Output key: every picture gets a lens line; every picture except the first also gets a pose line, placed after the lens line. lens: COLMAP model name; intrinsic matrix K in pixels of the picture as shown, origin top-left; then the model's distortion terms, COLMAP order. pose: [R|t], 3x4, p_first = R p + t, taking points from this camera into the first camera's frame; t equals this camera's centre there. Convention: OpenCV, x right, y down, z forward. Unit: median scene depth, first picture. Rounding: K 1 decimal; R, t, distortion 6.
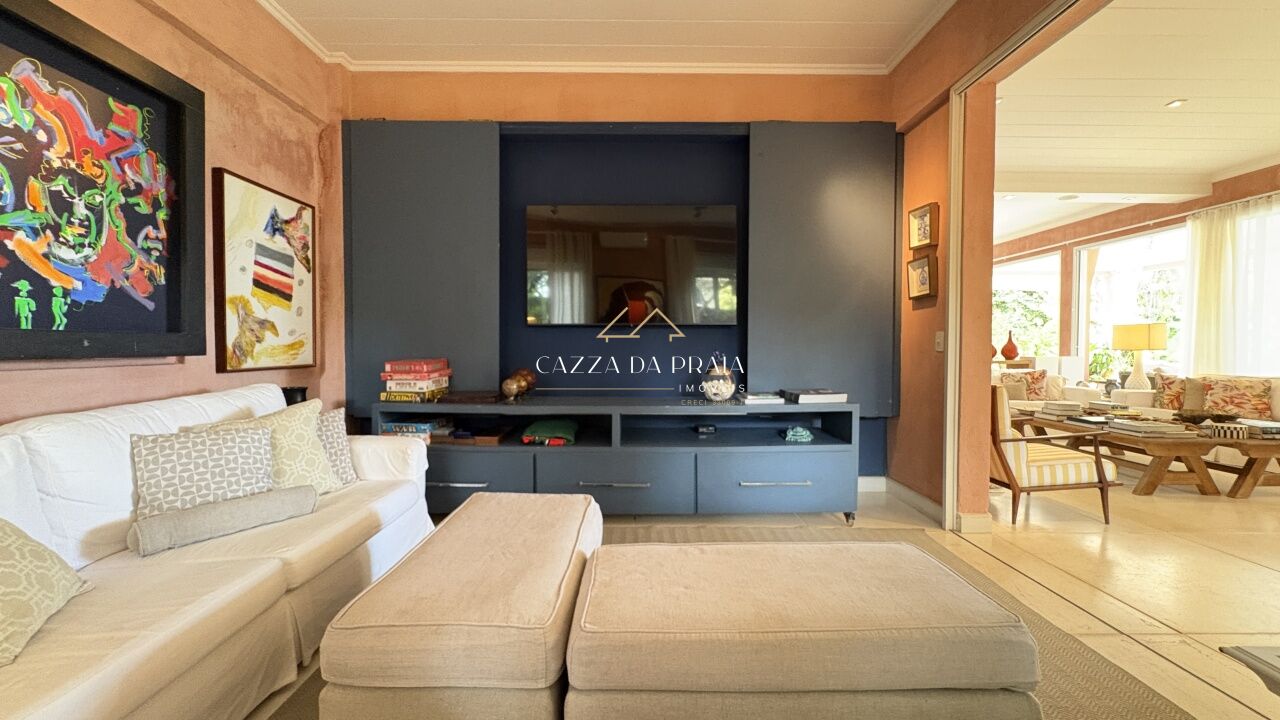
lens RADIAL K [[513.0, 0, 640.0], [0, 513.0, 360.0], [0, 0, 1]] dist [0.000417, -0.000379]
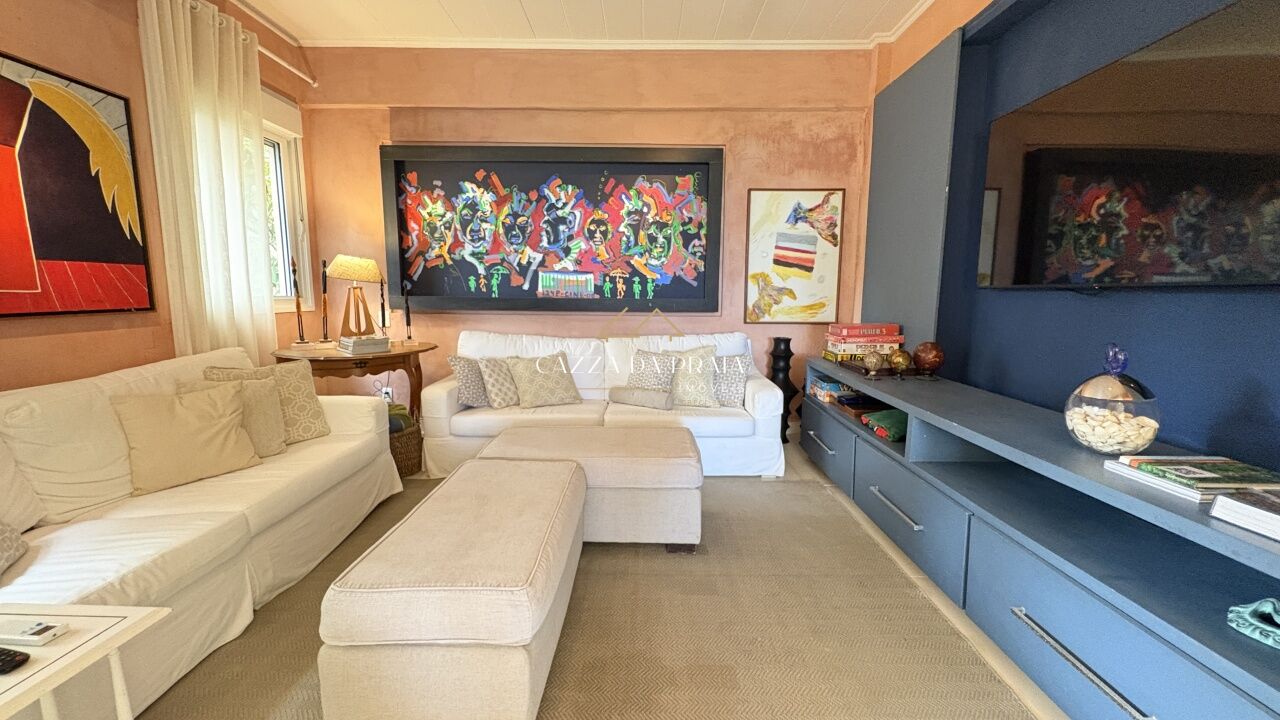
lens RADIAL K [[513.0, 0, 640.0], [0, 513.0, 360.0], [0, 0, 1]] dist [0.000417, -0.000379]
pose [[-0.015910, 0.134925, -0.990728, 0.894058], [-0.034663, 0.990184, 0.135407, -0.077729], [0.999272, 0.036496, -0.011077, 0.834556]]
